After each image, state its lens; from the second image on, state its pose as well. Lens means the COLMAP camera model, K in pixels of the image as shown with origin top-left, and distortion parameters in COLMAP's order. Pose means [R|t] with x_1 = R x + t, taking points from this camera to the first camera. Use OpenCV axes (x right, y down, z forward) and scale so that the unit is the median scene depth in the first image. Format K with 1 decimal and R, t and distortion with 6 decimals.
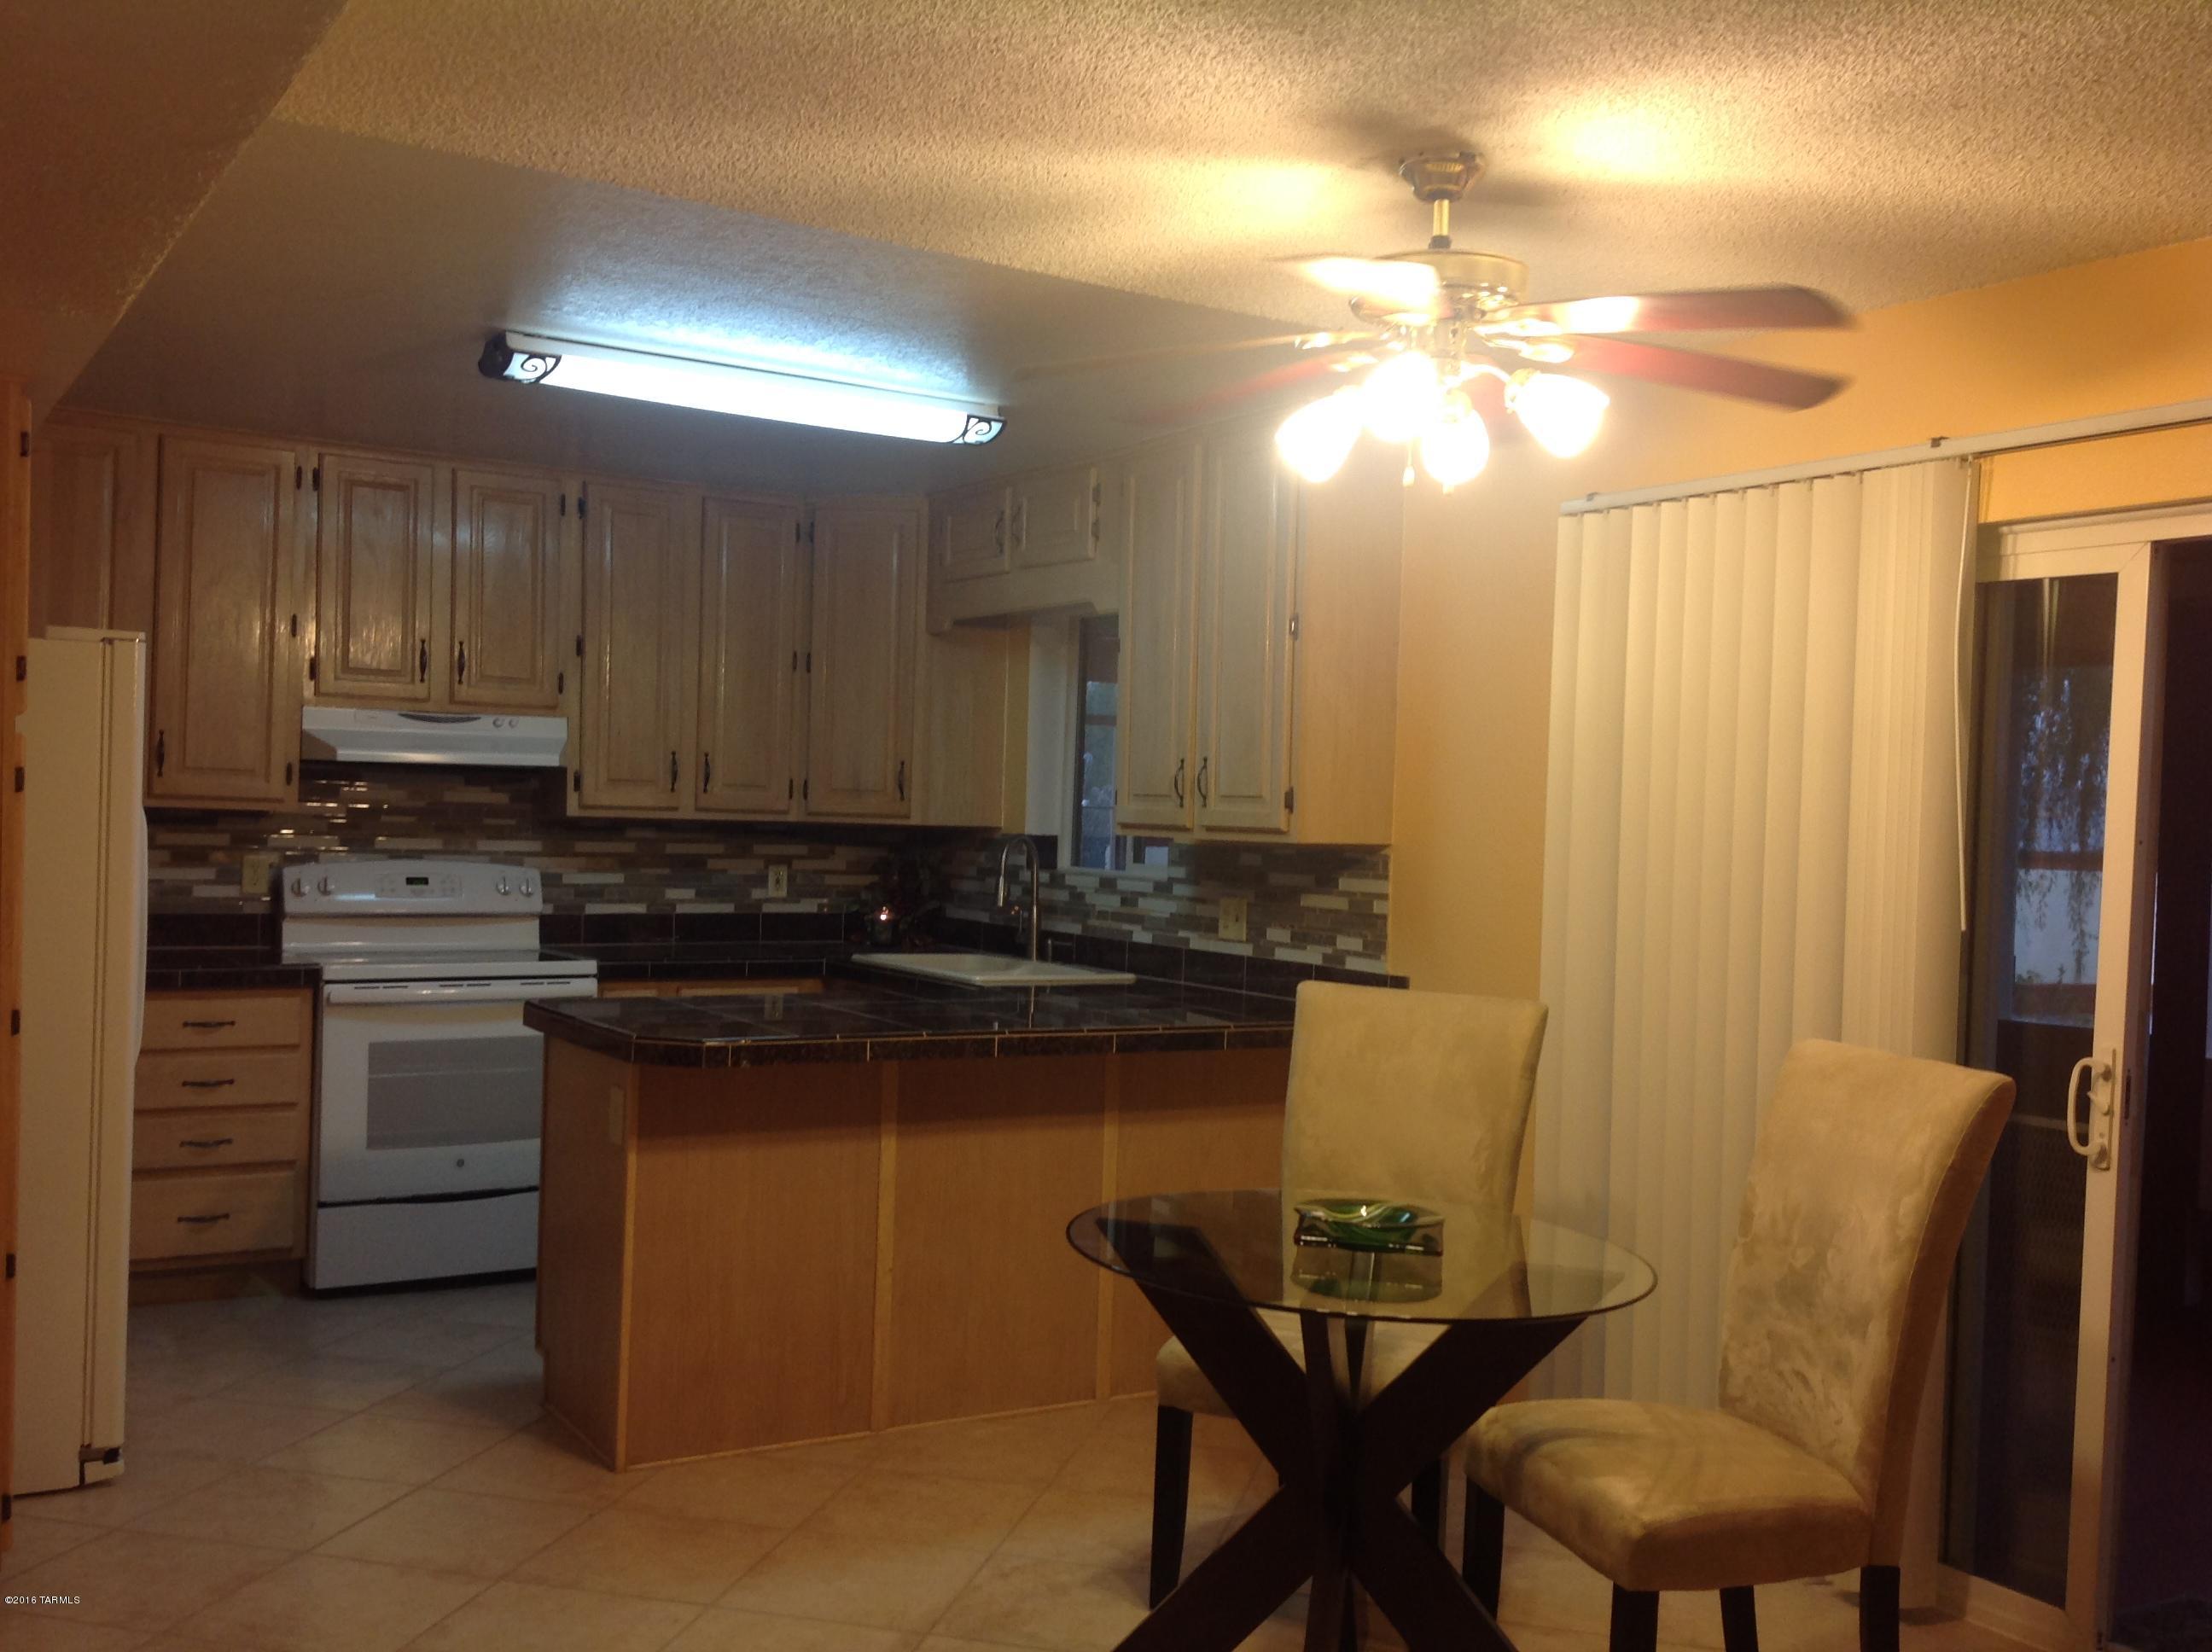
lens RADIAL K [[2082.9, 0, 1101.2], [0, 2082.9, 838.0], [0, 0, 1]] dist [0.213137, -0.485937]
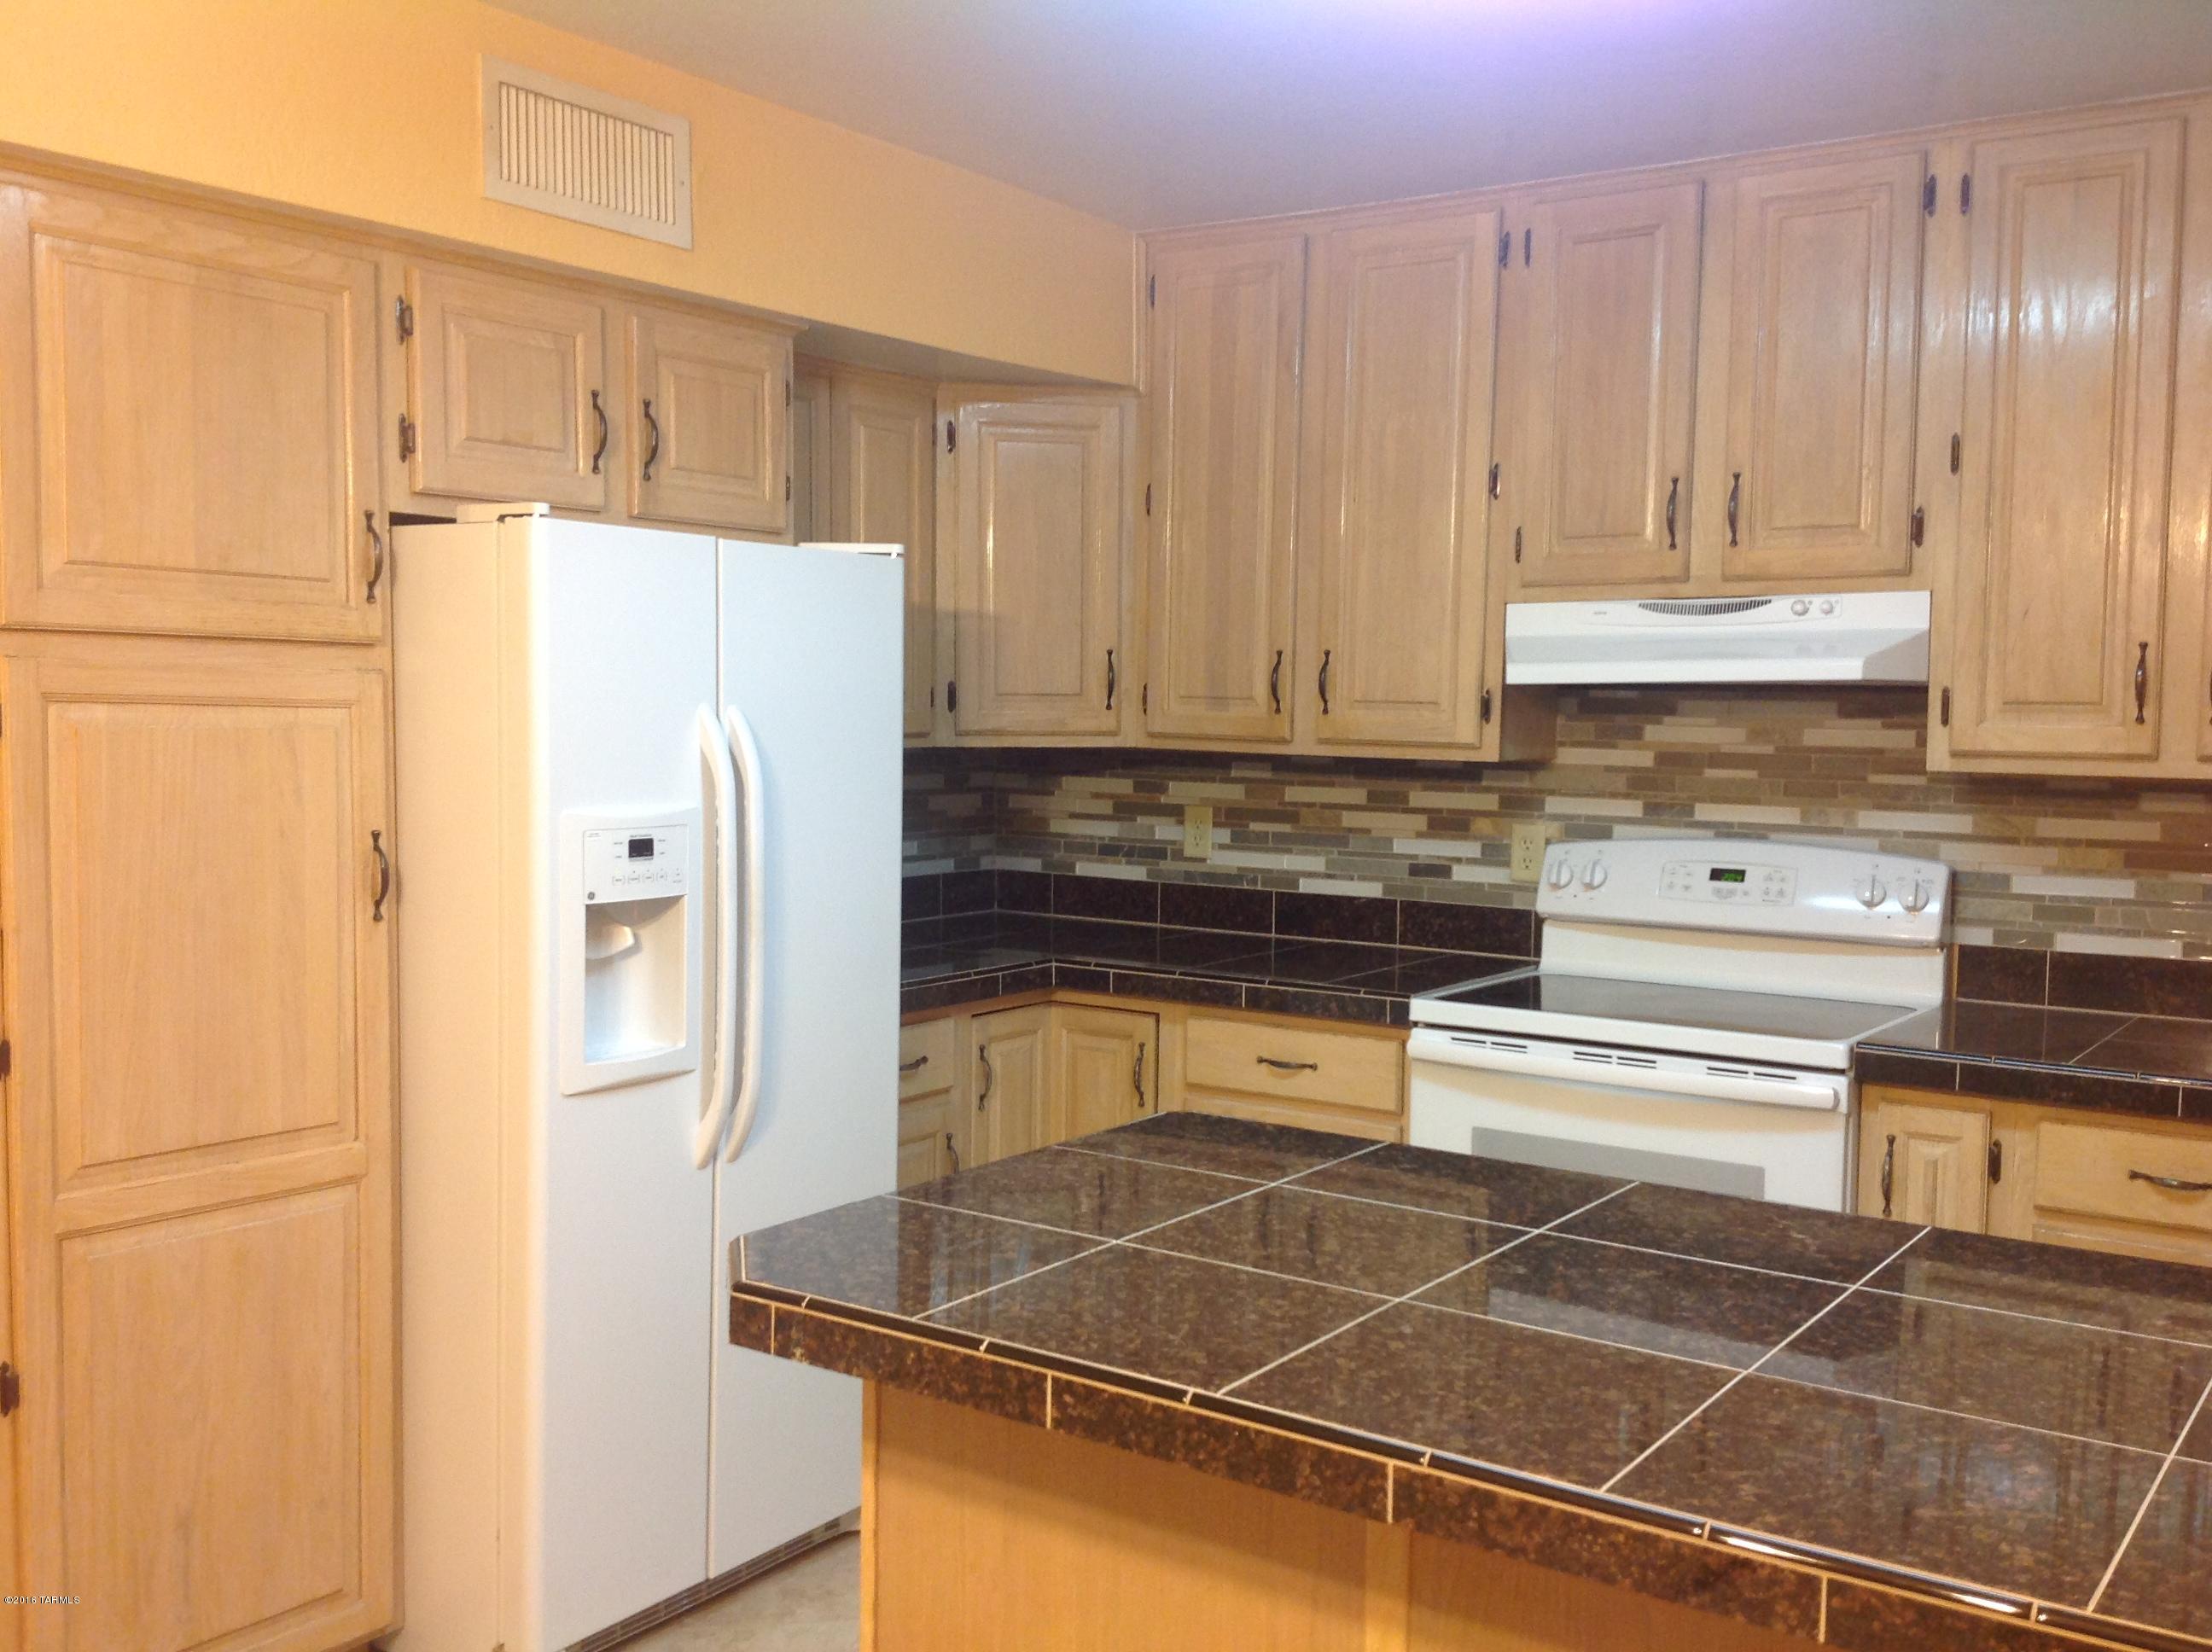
lens RADIAL K [[2077.8, 0, 1097.6], [0, 2077.8, 846.1], [0, 0, 1]] dist [0.206618, -0.497840]
pose [[0.407675, 0.041373, -0.912189, 0.162447], [-0.013717, 0.999138, 0.039186, -0.009663], [0.913024, -0.003462, 0.407891, 0.585692]]
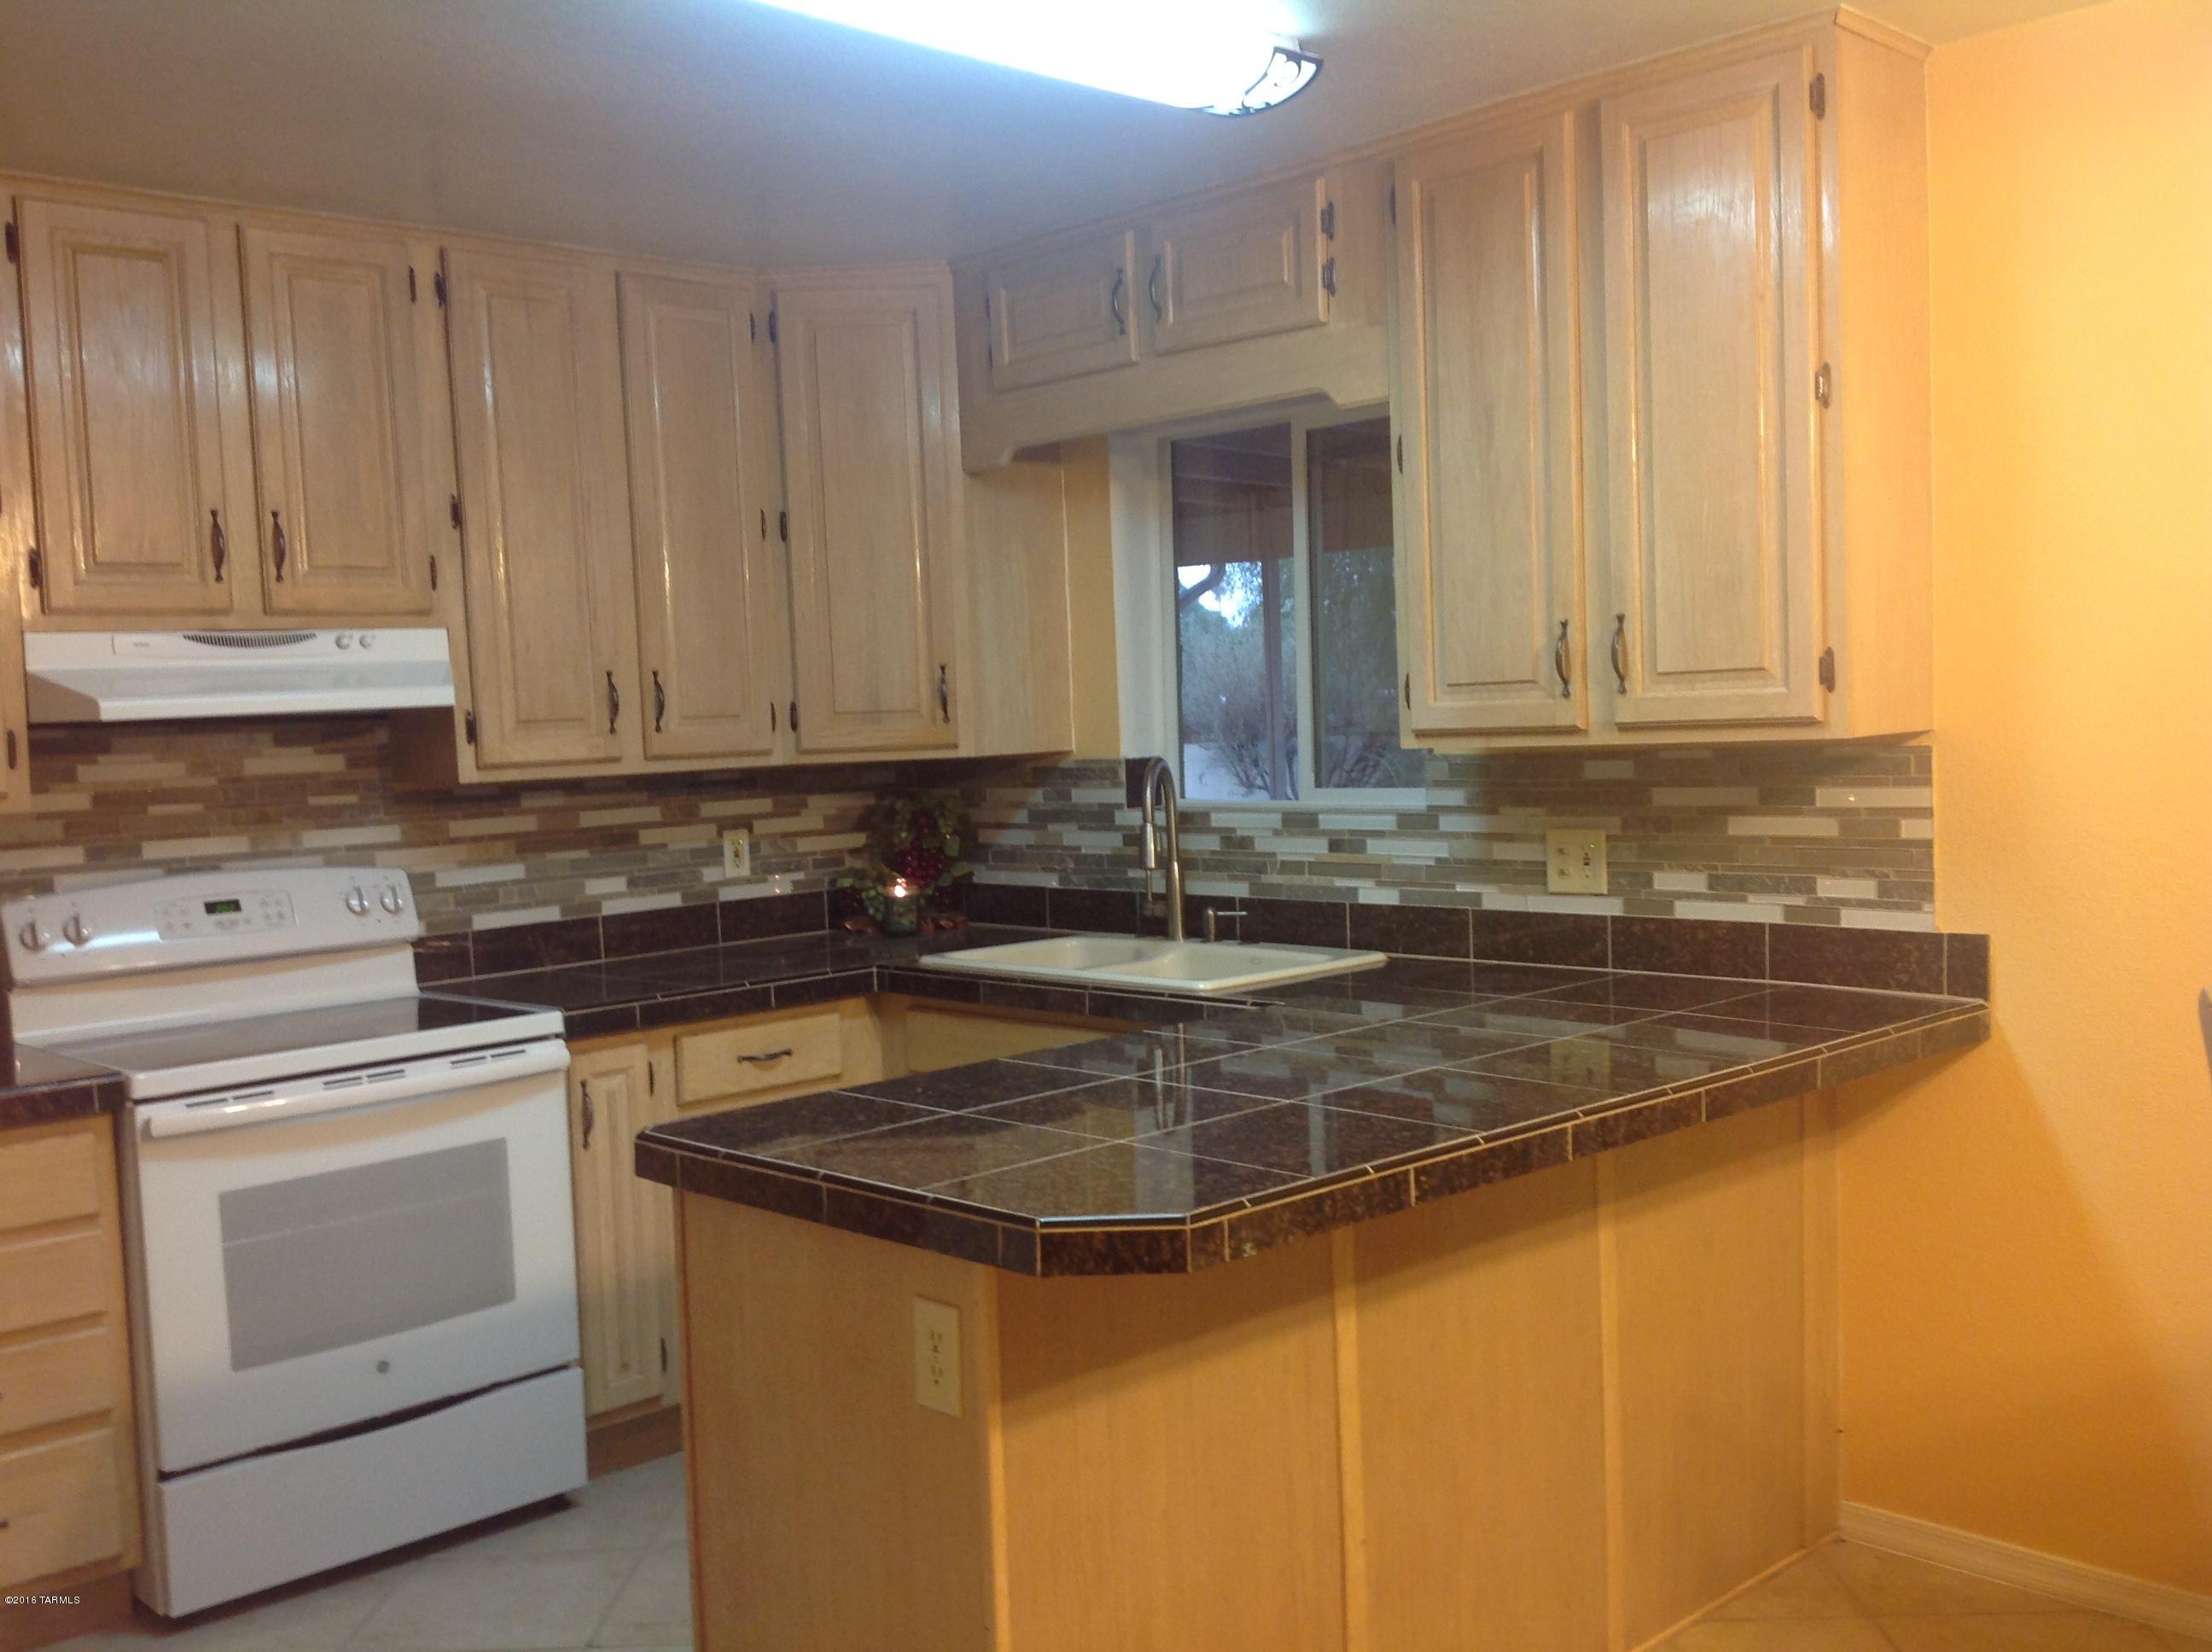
lens RADIAL K [[2082.9, 0, 1101.2], [0, 2082.9, 838.0], [0, 0, 1]] dist [0.213137, -0.485937]
pose [[0.974856, -0.083952, 0.206417, -0.200352], [0.073959, 0.995706, 0.055672, -0.015456], [-0.210205, -0.039006, 0.976879, 0.340873]]
